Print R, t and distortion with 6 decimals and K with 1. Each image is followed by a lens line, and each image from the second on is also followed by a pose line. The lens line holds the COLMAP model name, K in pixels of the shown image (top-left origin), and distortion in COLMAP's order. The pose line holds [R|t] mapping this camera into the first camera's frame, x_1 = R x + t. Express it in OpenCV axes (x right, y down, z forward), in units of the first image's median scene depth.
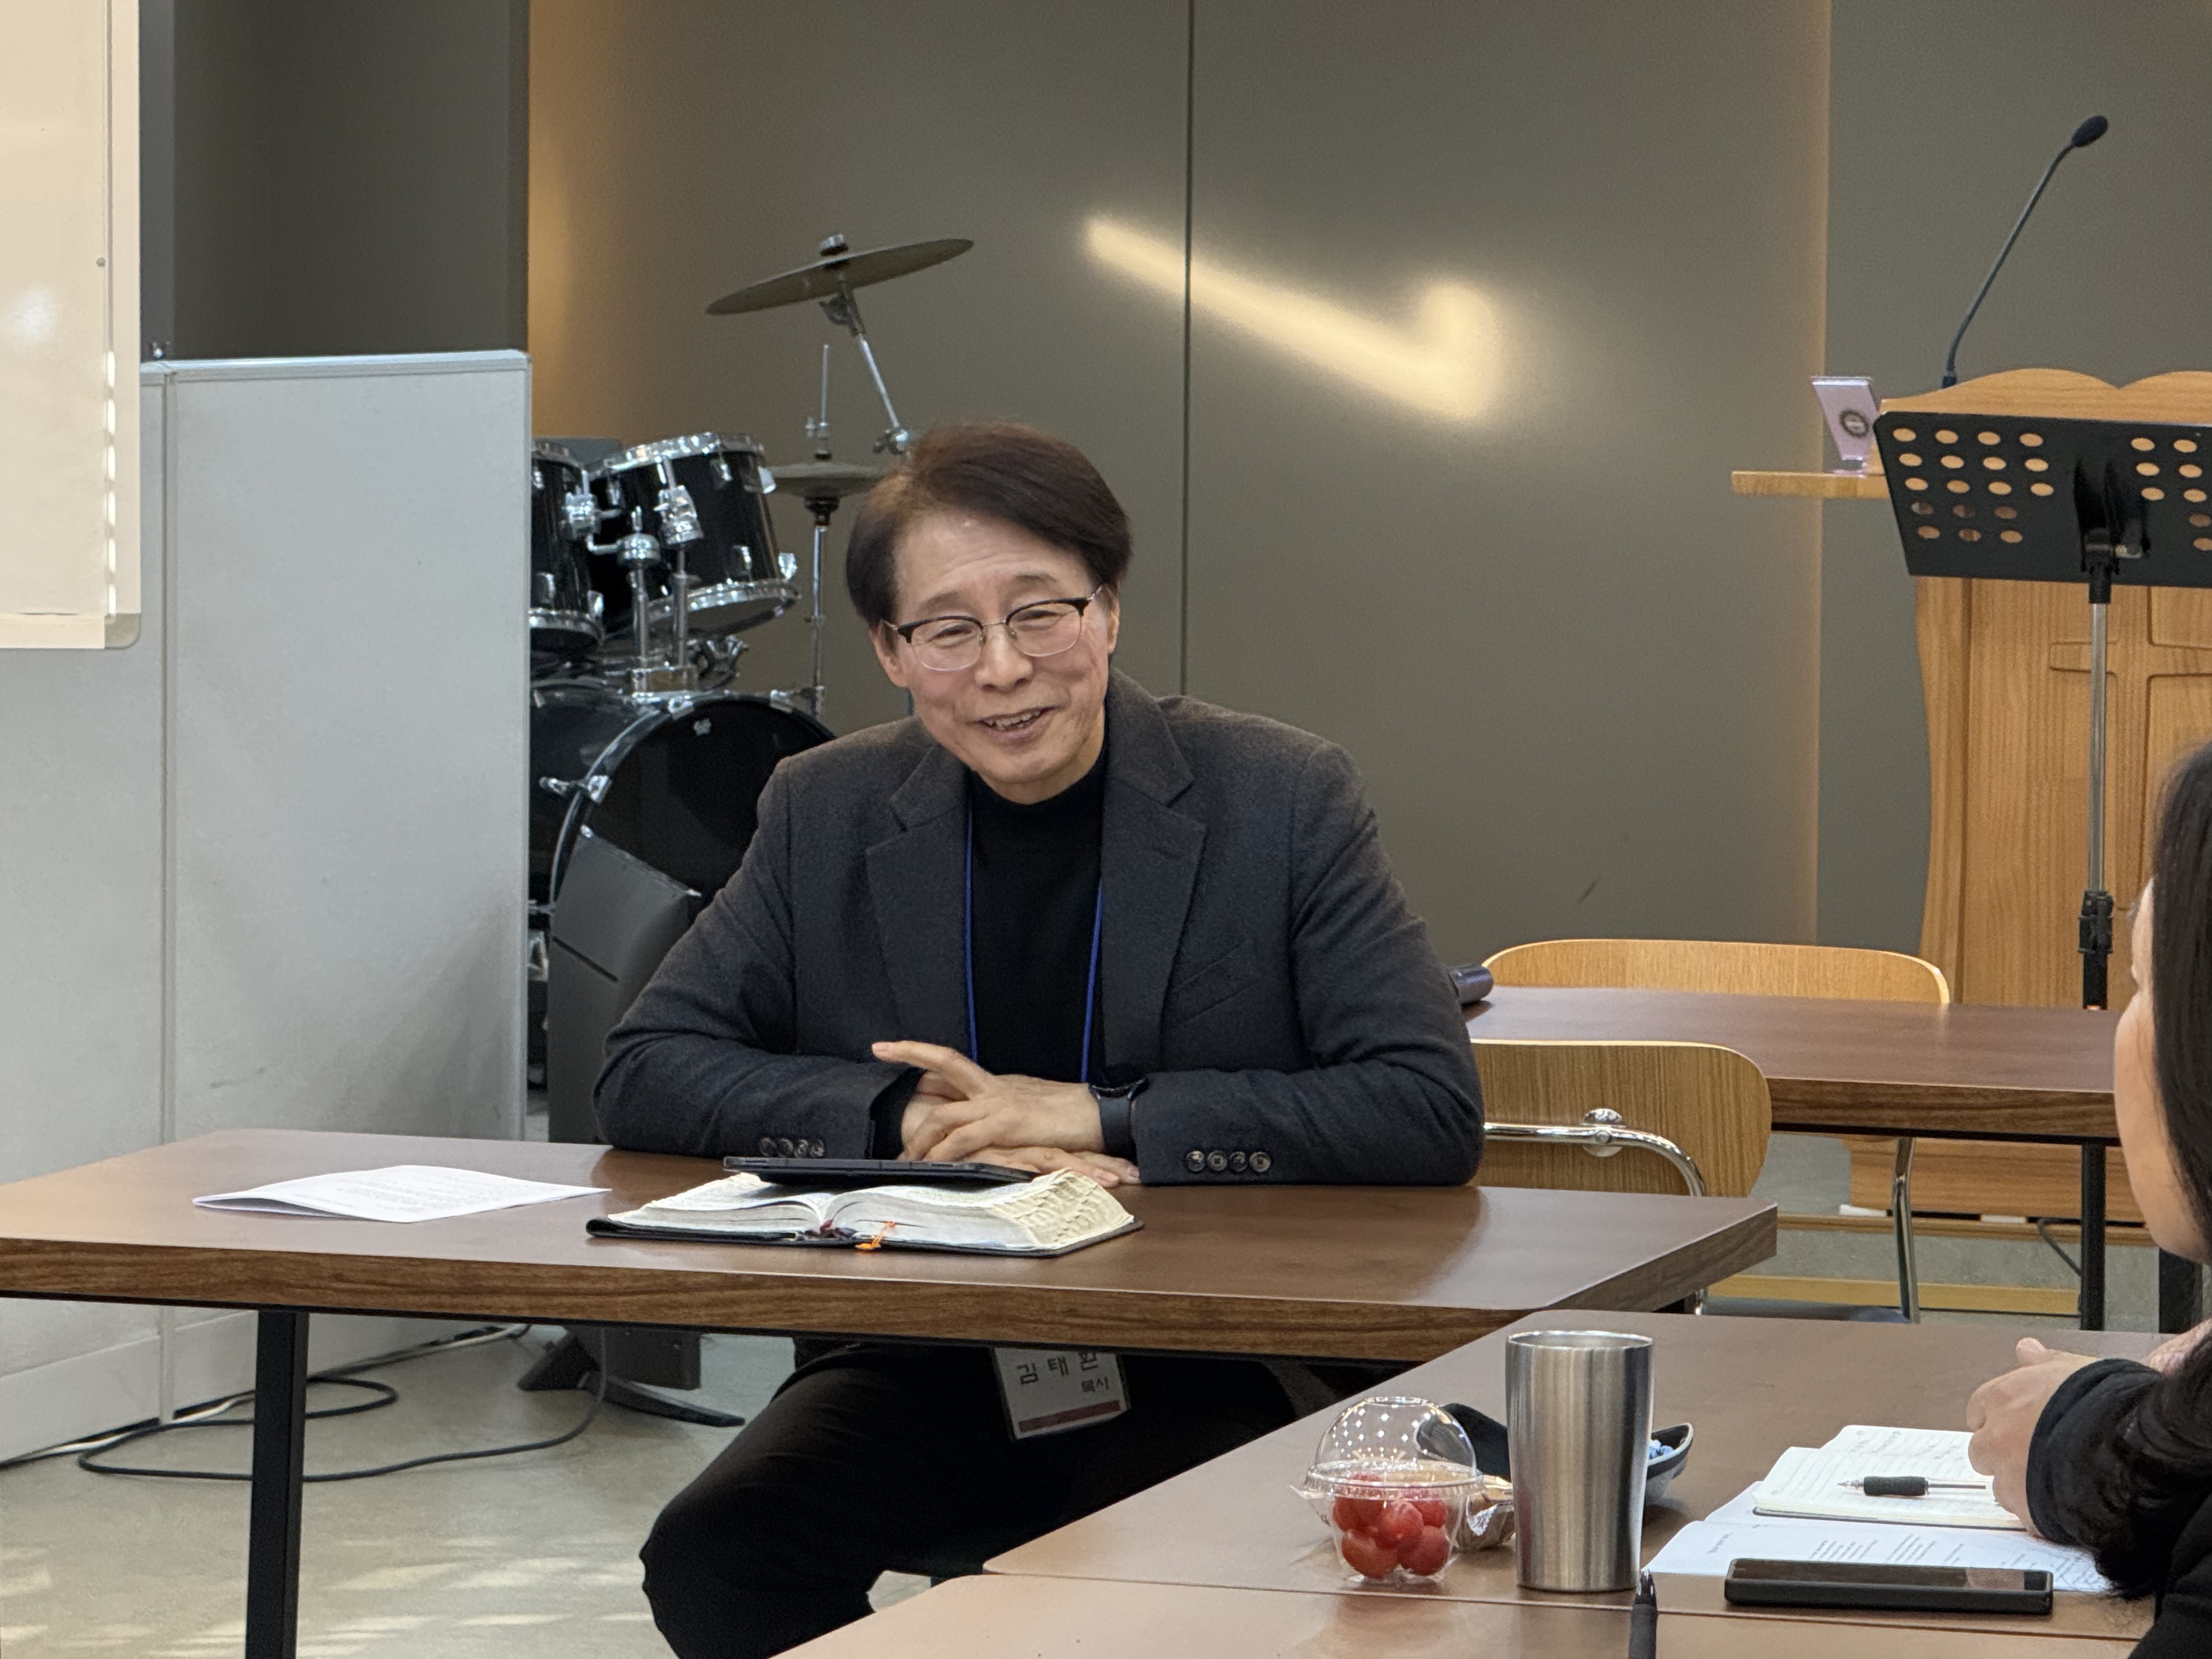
lens RADIAL K [[11605.8, 0, 1106.0], [0, 11605.8, 829.5], [0, 0, 1]] dist [0.148542, -5.828656]
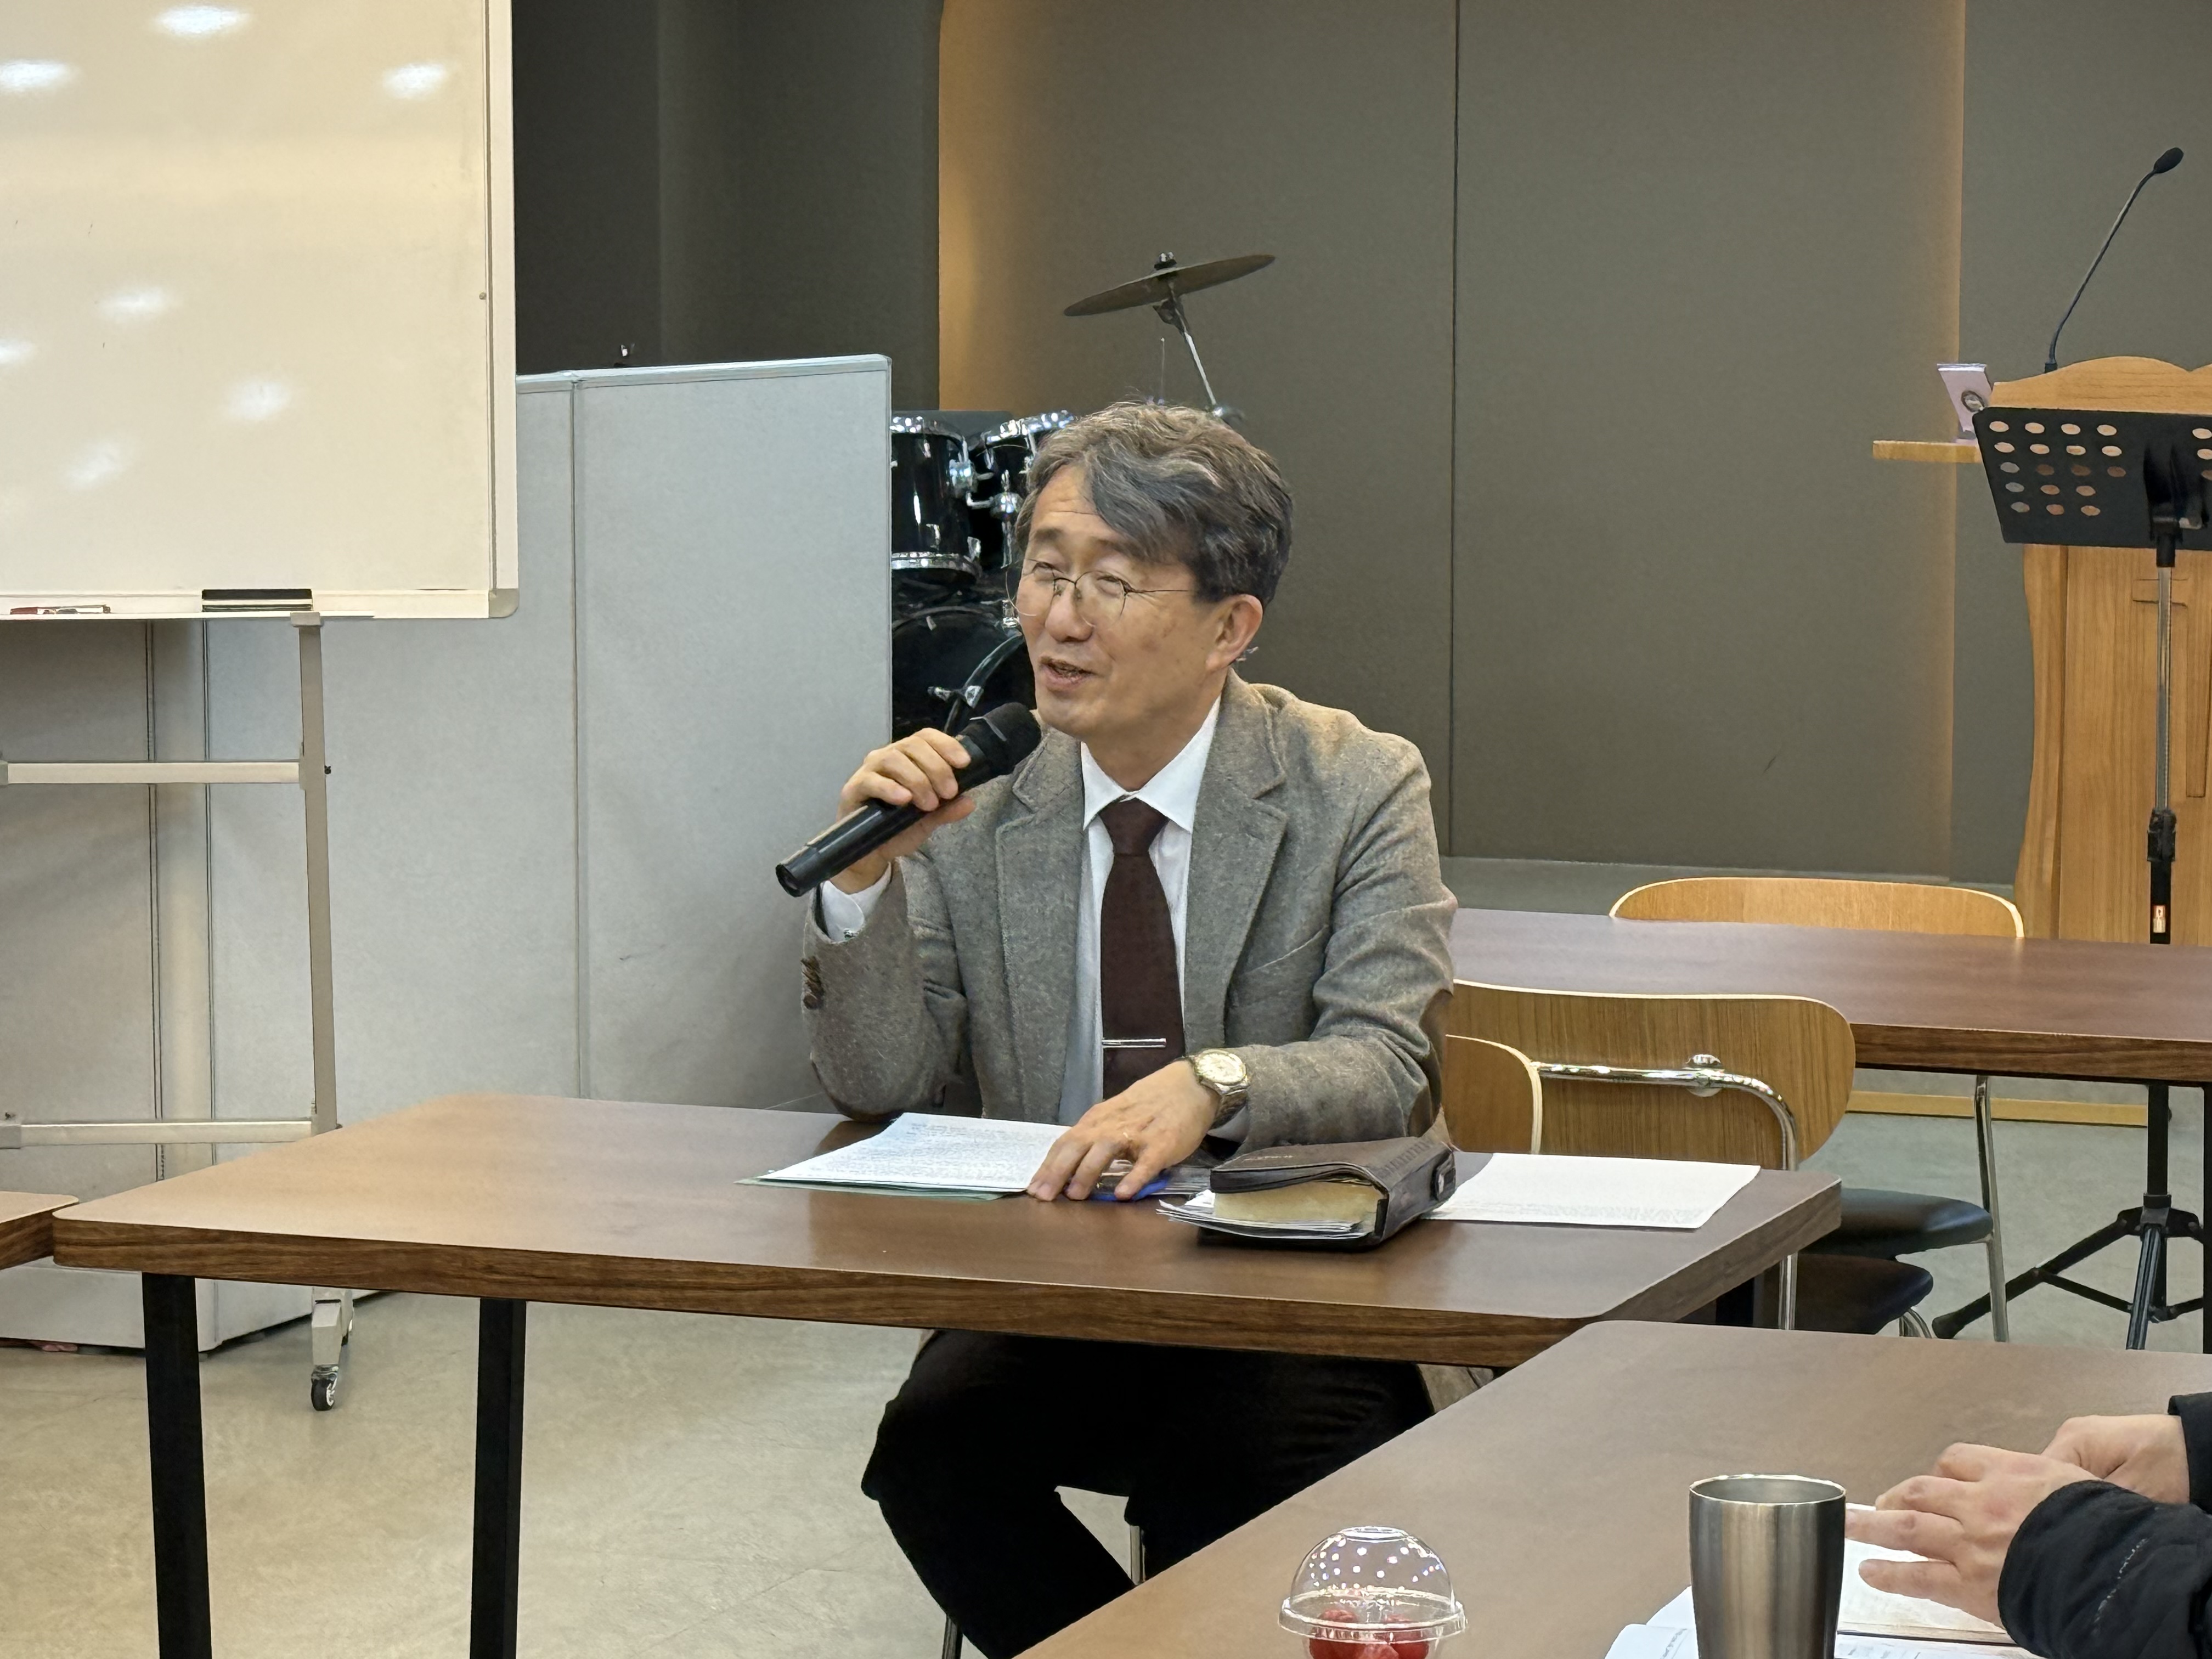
lens RADIAL K [[6562.5, 0, 1106.0], [0, 6562.5, 829.5], [0, 0, 1]] dist [0.023227, -0.000726]
pose [[0.996331, -0.001905, -0.085567, 0.035072], [0.005944, 0.998878, 0.046974, -0.024844], [0.085382, -0.047310, 0.995224, 0.321765]]
